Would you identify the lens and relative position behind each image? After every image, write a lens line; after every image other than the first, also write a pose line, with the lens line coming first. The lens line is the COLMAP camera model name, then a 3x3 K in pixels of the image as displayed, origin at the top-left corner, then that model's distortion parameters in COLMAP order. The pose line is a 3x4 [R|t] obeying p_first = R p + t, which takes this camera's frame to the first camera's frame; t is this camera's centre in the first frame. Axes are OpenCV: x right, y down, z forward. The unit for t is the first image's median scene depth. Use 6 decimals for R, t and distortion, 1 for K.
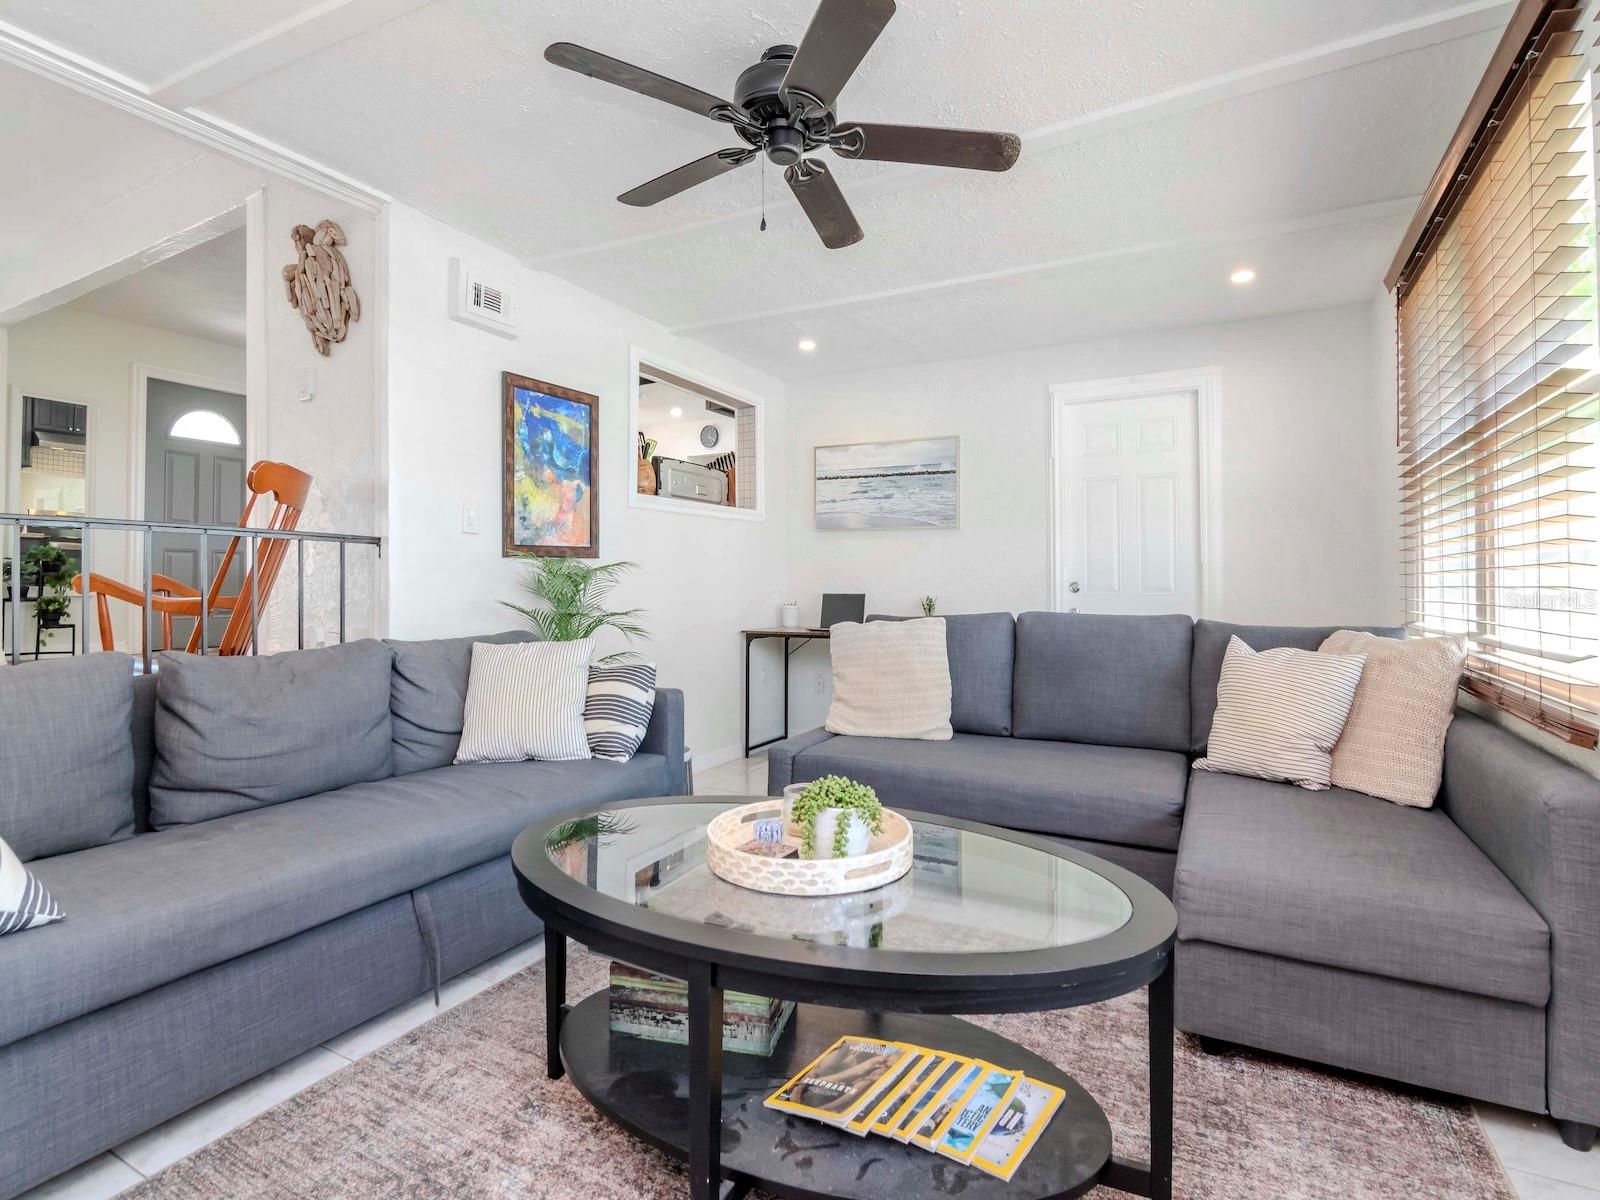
lens RADIAL K [[782.9, 0, 803.7], [0, 782.9, 585.5], [0, 0, 1]] dist [-0.000186, -0.000150]
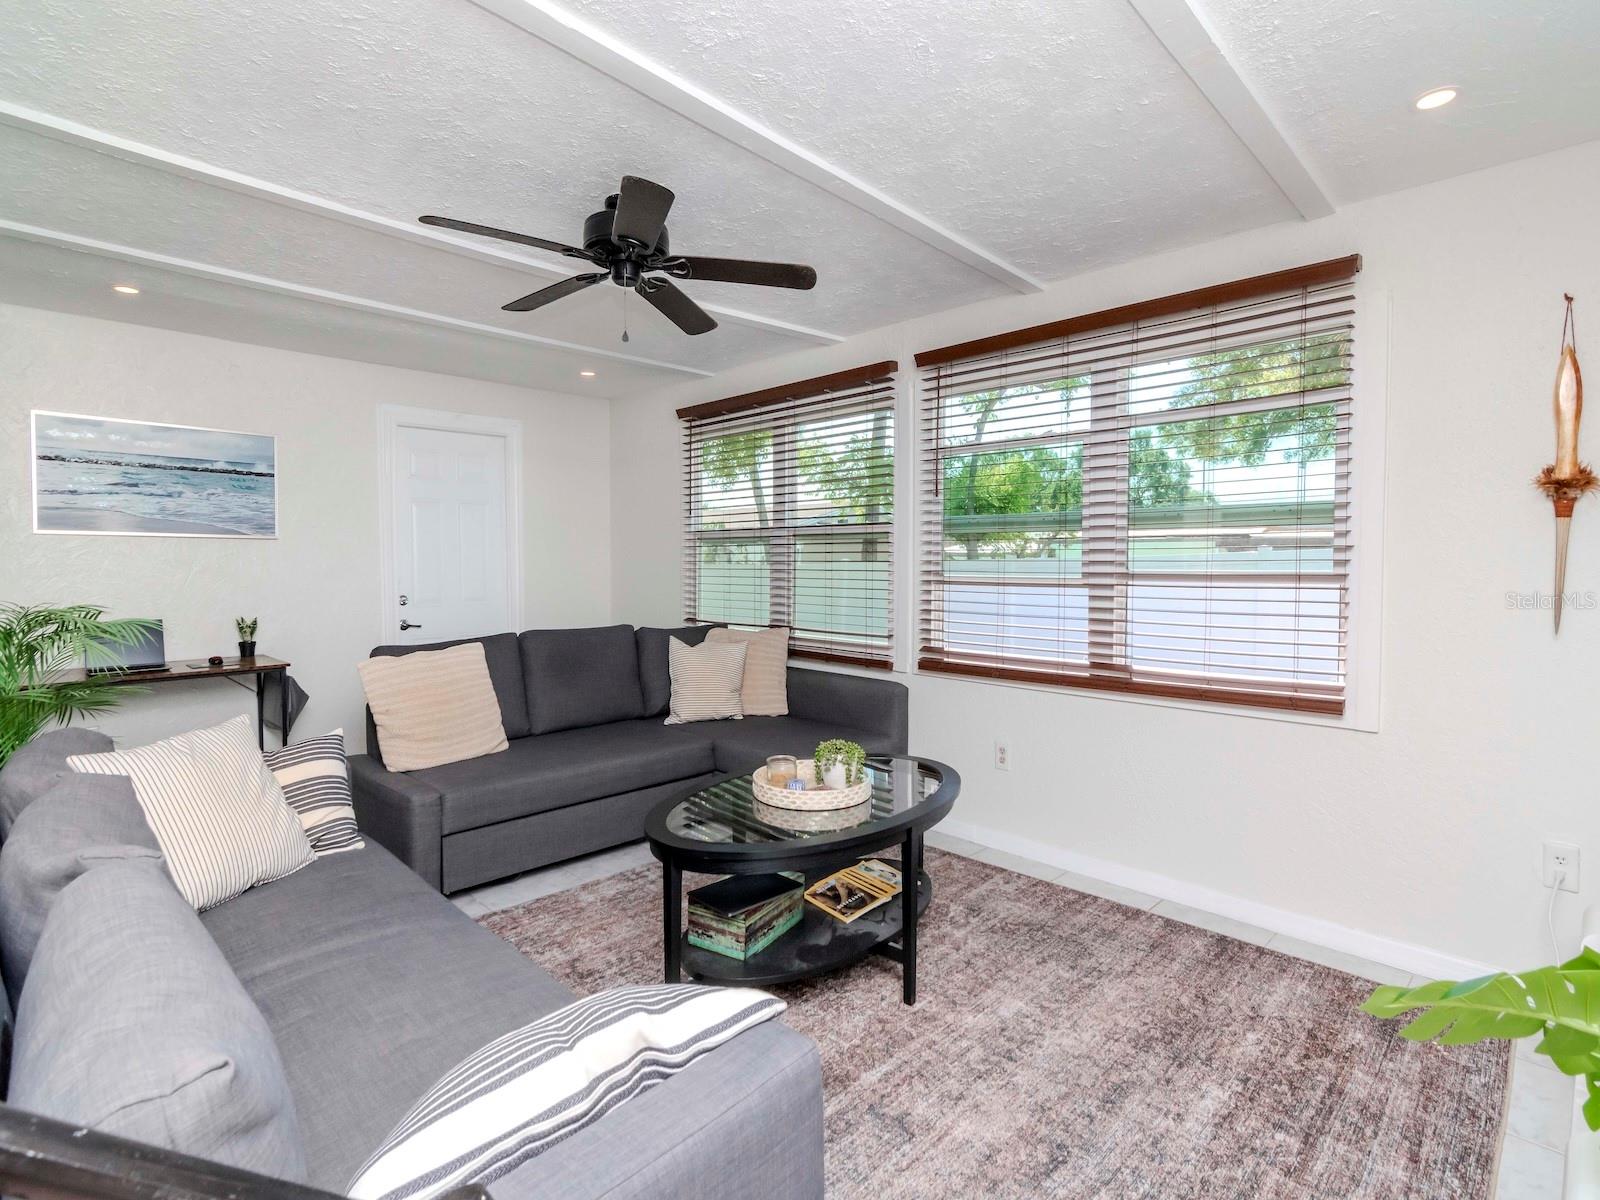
lens RADIAL K [[805.2, 0, 822.3], [0, 805.2, 594.8], [0, 0, 1]] dist [-0.023445, -0.000442]
pose [[0.272665, -0.038430, 0.961341, -0.697005], [-0.001399, 0.999185, 0.040340, -0.065537], [-0.962108, -0.012344, 0.272389, 0.212619]]
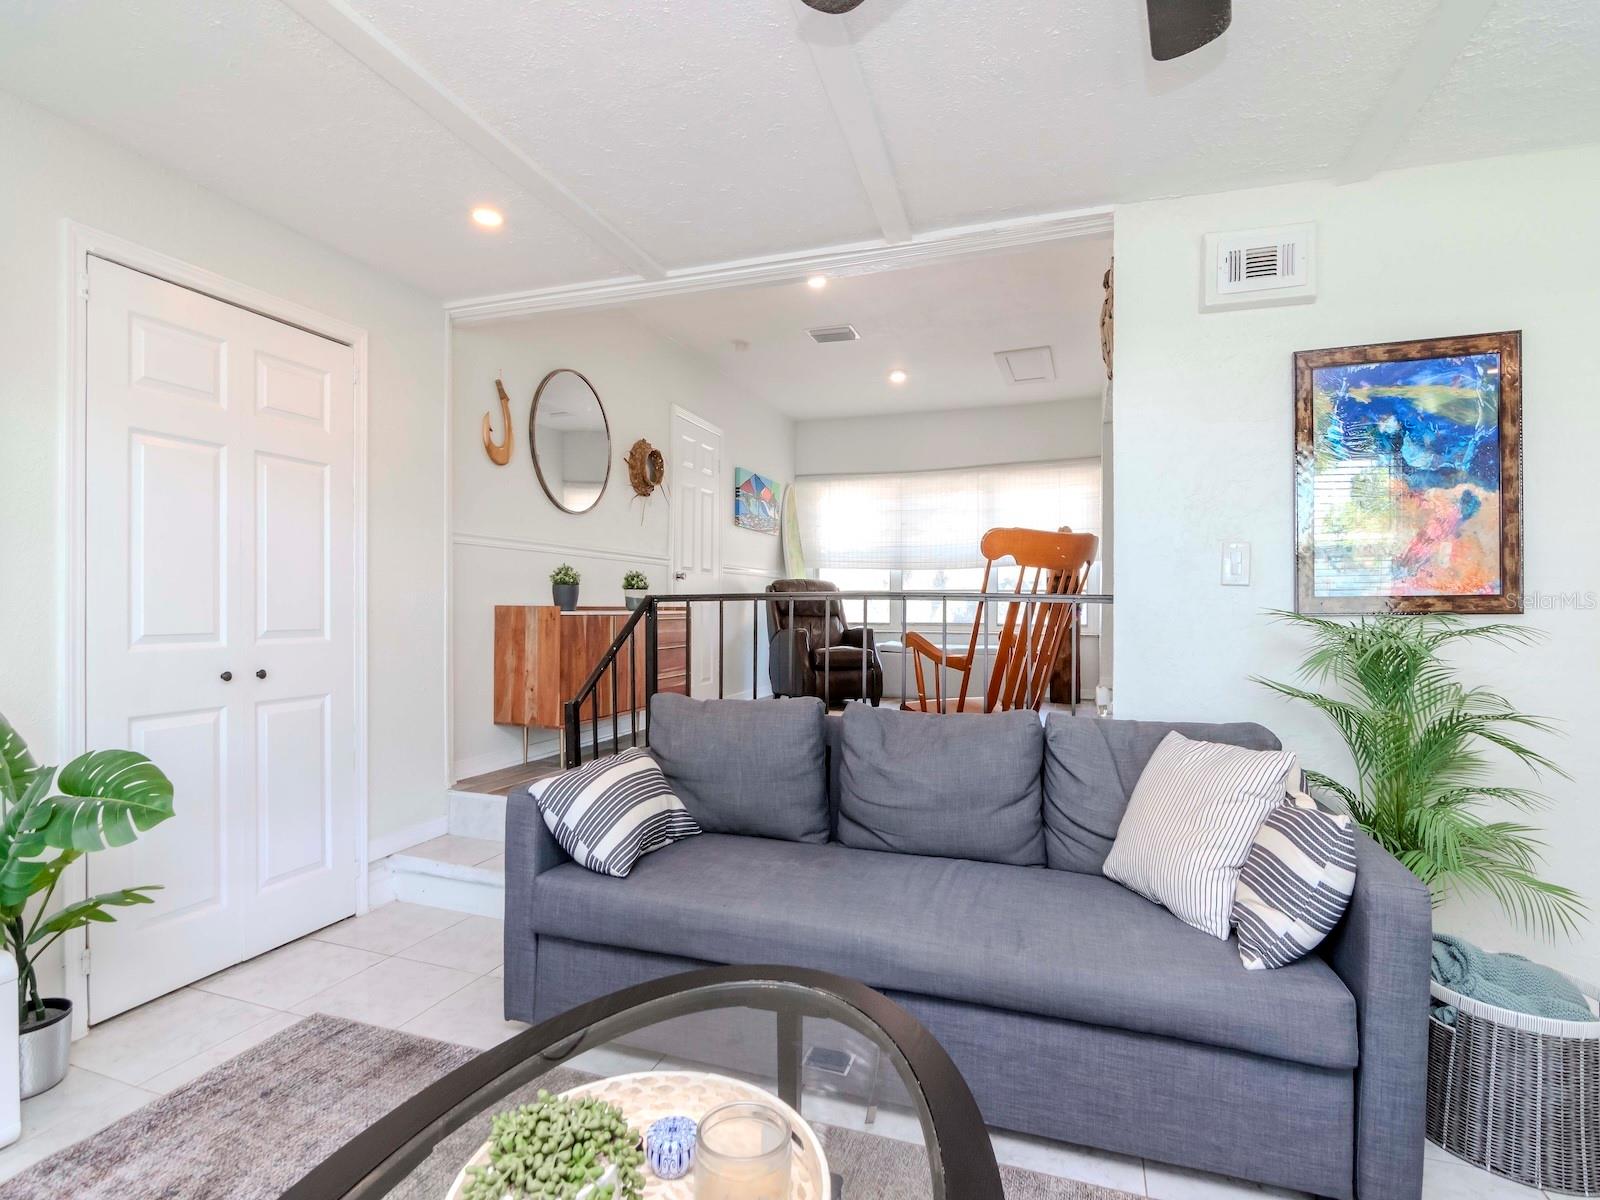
lens RADIAL K [[789.6, 0, 801.3], [0, 789.6, 614.1], [0, 0, 1]] dist [-0.010654, -0.000922]
pose [[0.163968, 0.011182, -0.986402, 0.232220], [-0.010601, 0.999898, 0.009573, -0.037664], [0.986409, 0.008887, 0.164069, 0.422688]]
